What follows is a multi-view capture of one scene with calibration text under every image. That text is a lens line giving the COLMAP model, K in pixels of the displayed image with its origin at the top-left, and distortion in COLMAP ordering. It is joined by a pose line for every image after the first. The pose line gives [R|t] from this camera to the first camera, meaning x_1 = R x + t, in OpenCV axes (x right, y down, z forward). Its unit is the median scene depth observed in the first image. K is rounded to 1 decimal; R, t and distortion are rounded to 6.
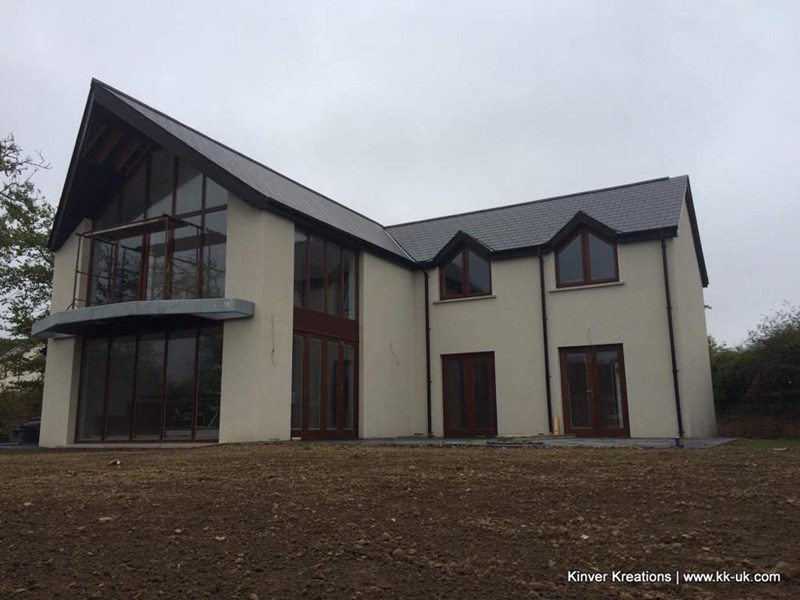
lens RADIAL K [[677.2, 0, 400.0], [0, 677.2, 300.0], [0, 0, 1]] dist [0.050496, -0.003373]
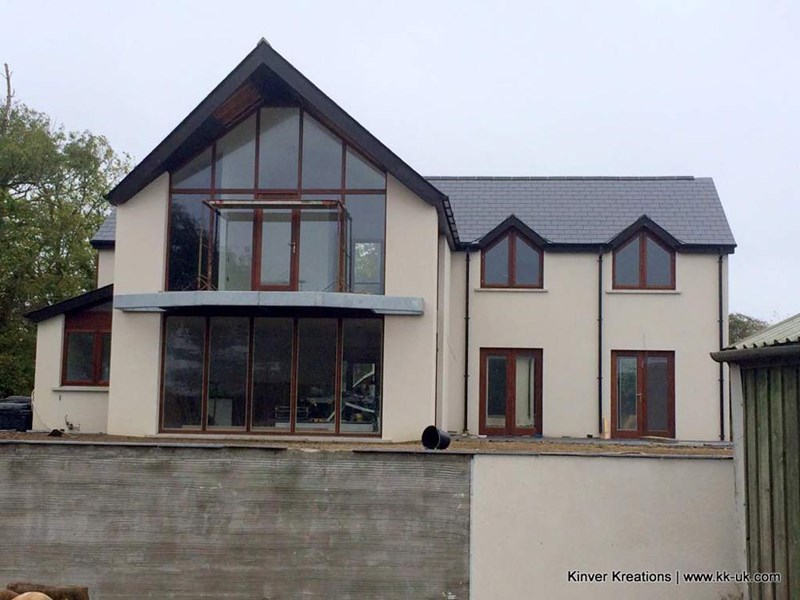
lens RADIAL K [[1184.5, 0, 400.0], [0, 1184.5, 300.0], [0, 0, 1]] dist [0.037362, 0.033017]
pose [[0.915666, 0.067612, 0.396213, -0.752626], [-0.102664, 0.992395, 0.067913, -0.089359], [-0.388608, -0.102862, 0.915643, -0.465681]]
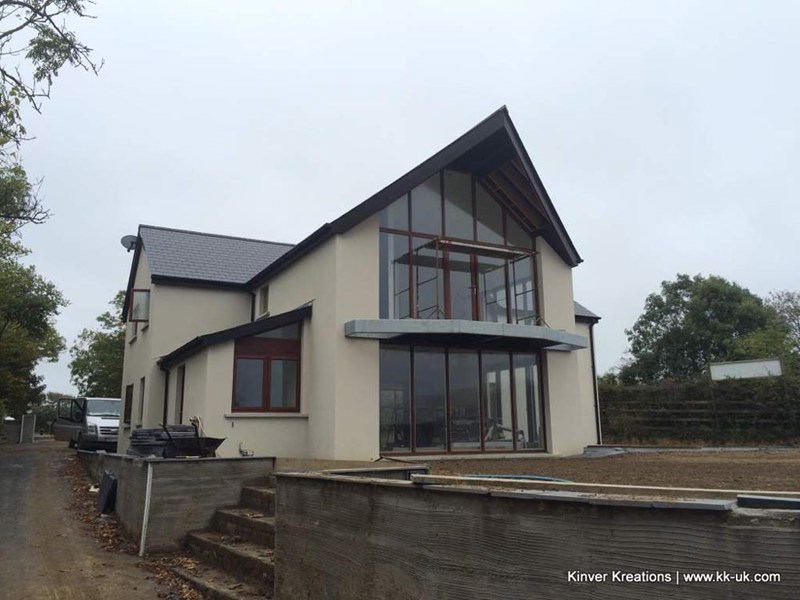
lens RADIAL K [[677.2, 0, 400.0], [0, 677.2, 300.0], [0, 0, 1]] dist [0.050496, -0.003373]
pose [[0.554784, 0.168403, 0.814773, -1.143544], [-0.148318, 0.983633, -0.102313, 0.085150], [-0.818667, -0.064084, 0.570681, 0.437370]]
